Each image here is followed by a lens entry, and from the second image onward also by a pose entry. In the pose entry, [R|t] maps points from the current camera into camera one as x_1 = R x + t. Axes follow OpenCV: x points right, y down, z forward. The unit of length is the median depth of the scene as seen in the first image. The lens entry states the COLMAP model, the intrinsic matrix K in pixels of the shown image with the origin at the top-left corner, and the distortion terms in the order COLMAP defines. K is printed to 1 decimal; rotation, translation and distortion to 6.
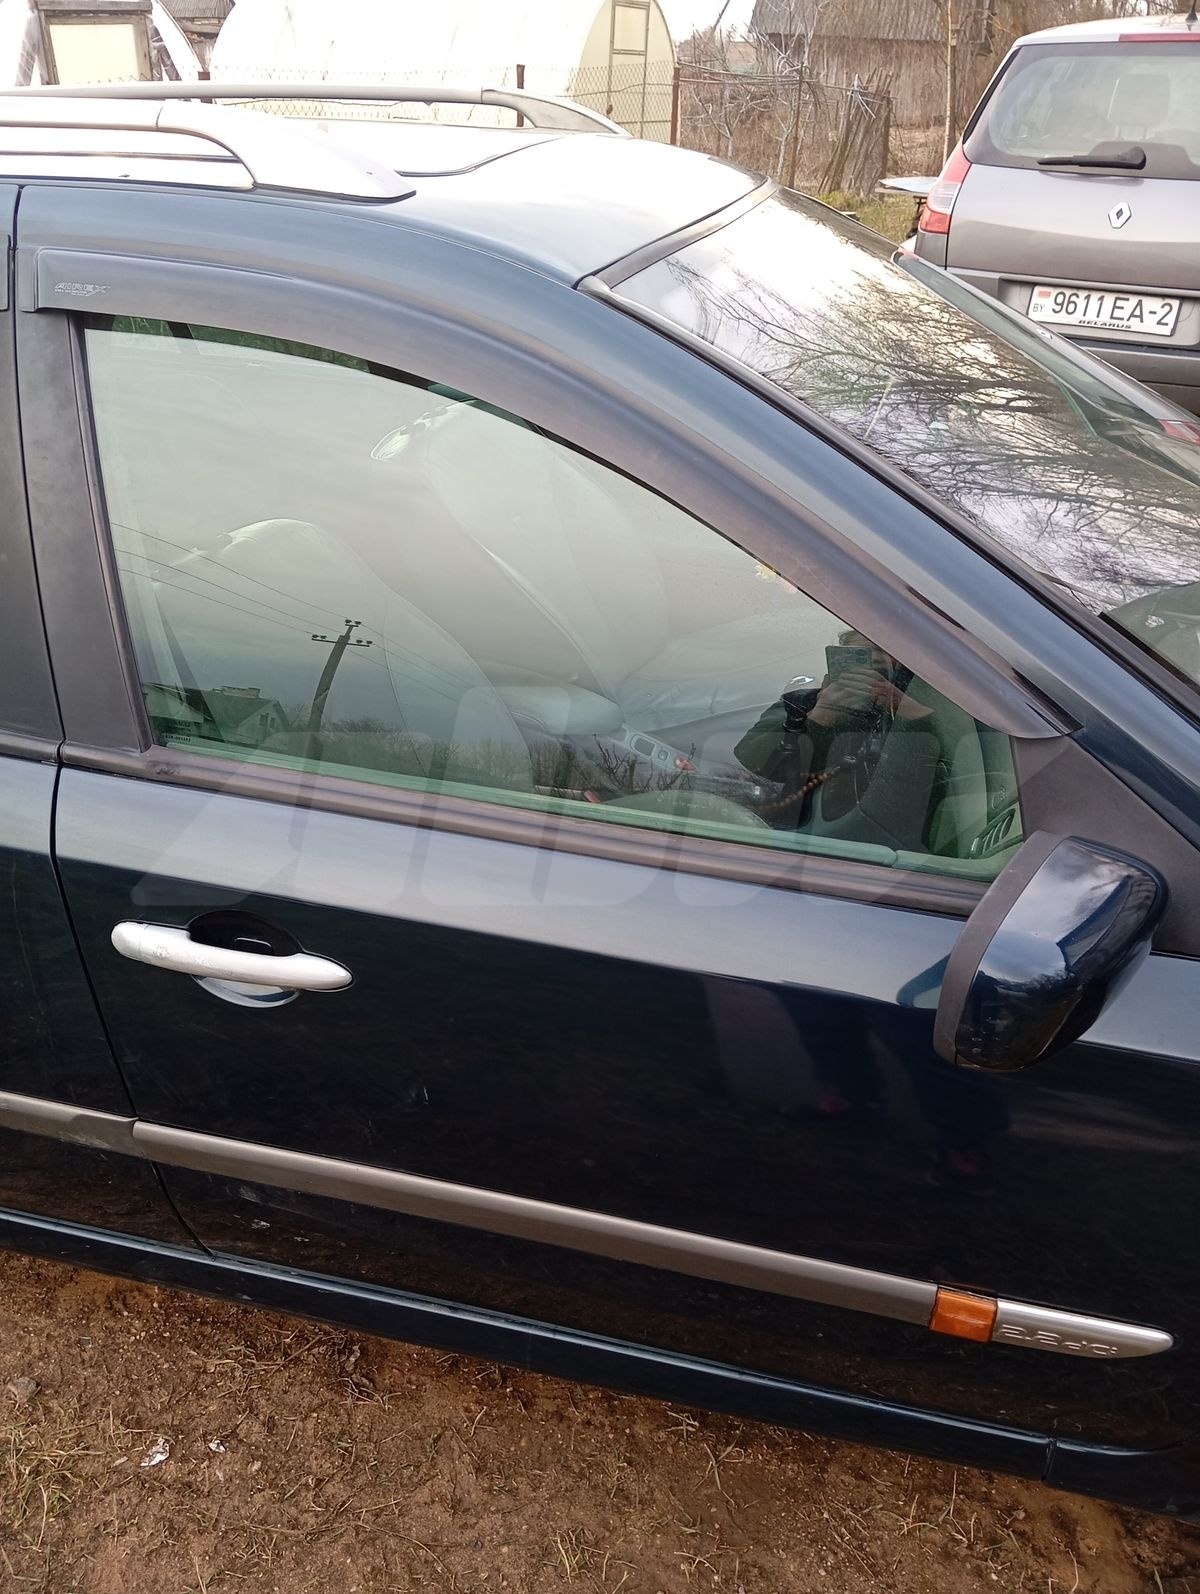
lens RADIAL K [[1319.6, 0, 607.0], [0, 1319.6, 776.6], [0, 0, 1]] dist [0.114877, -0.186340]
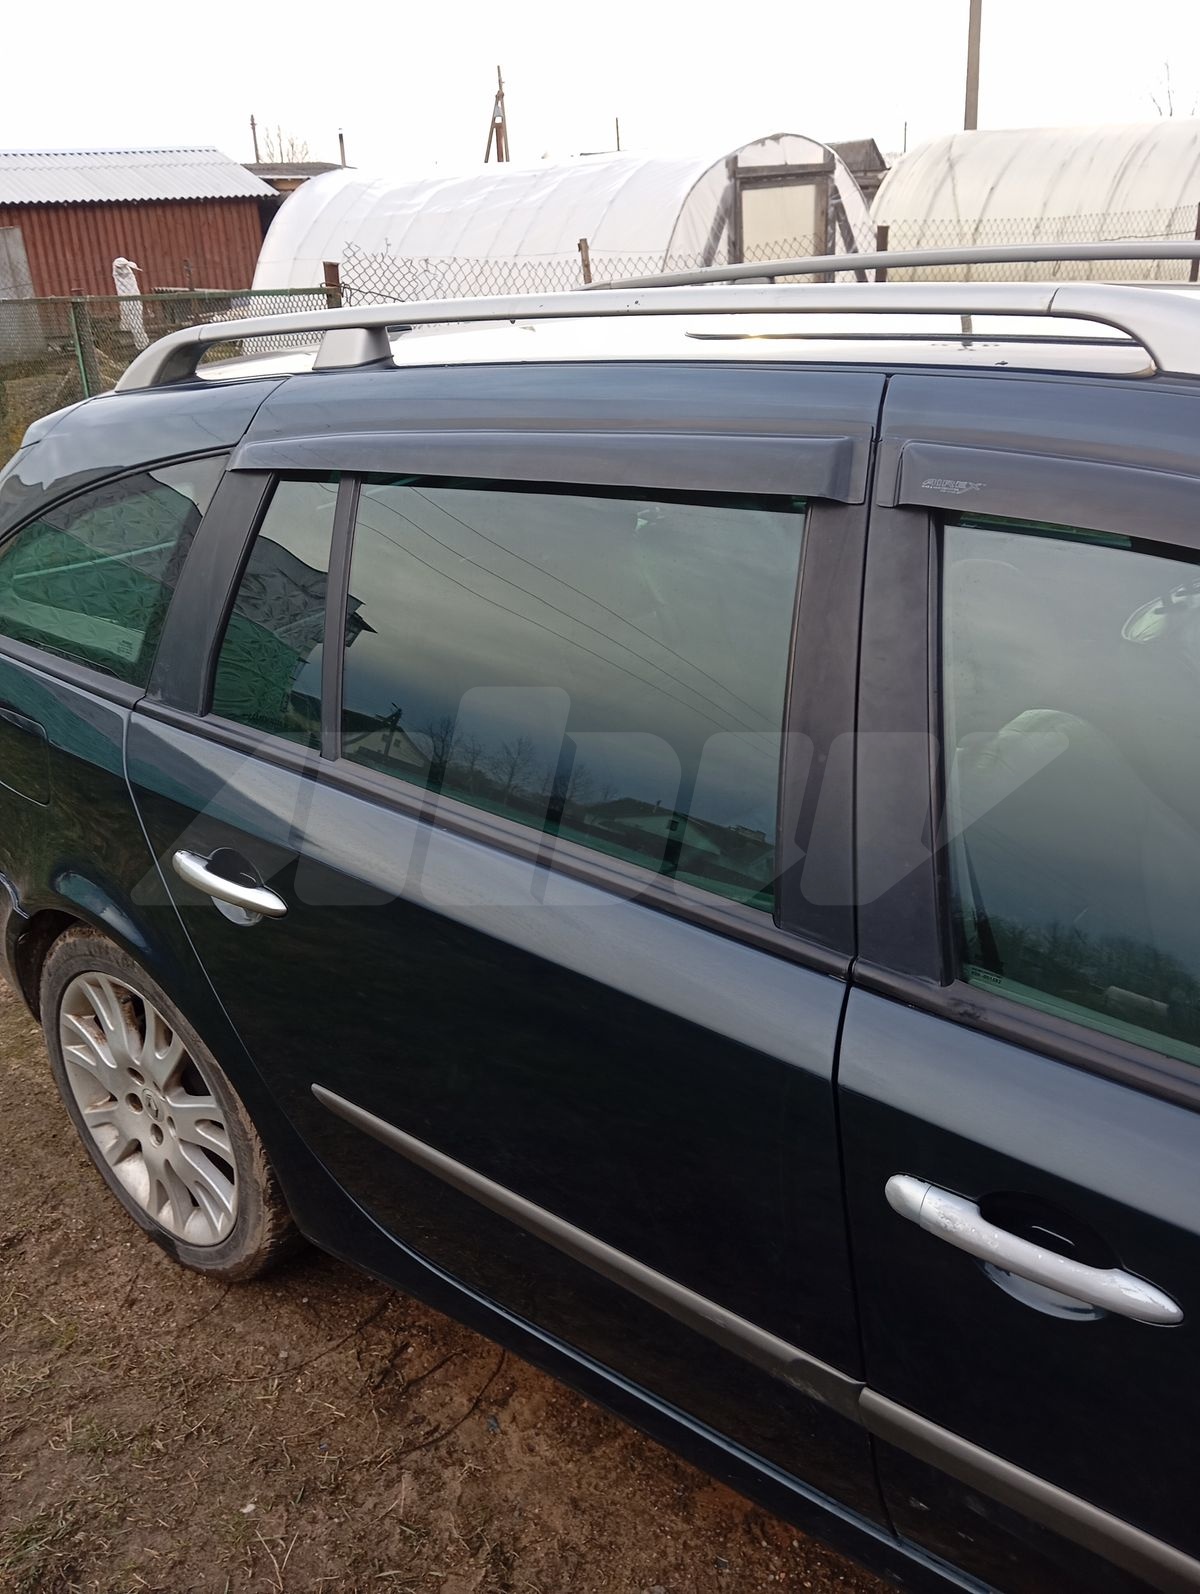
lens RADIAL K [[1319.6, 0, 607.0], [0, 1319.6, 776.6], [0, 0, 1]] dist [0.114877, -0.186340]
pose [[0.916211, 0.107842, -0.385912, -0.223217], [-0.141006, 0.988273, -0.058597, -0.072312], [0.375067, 0.108103, 0.920673, 0.075876]]
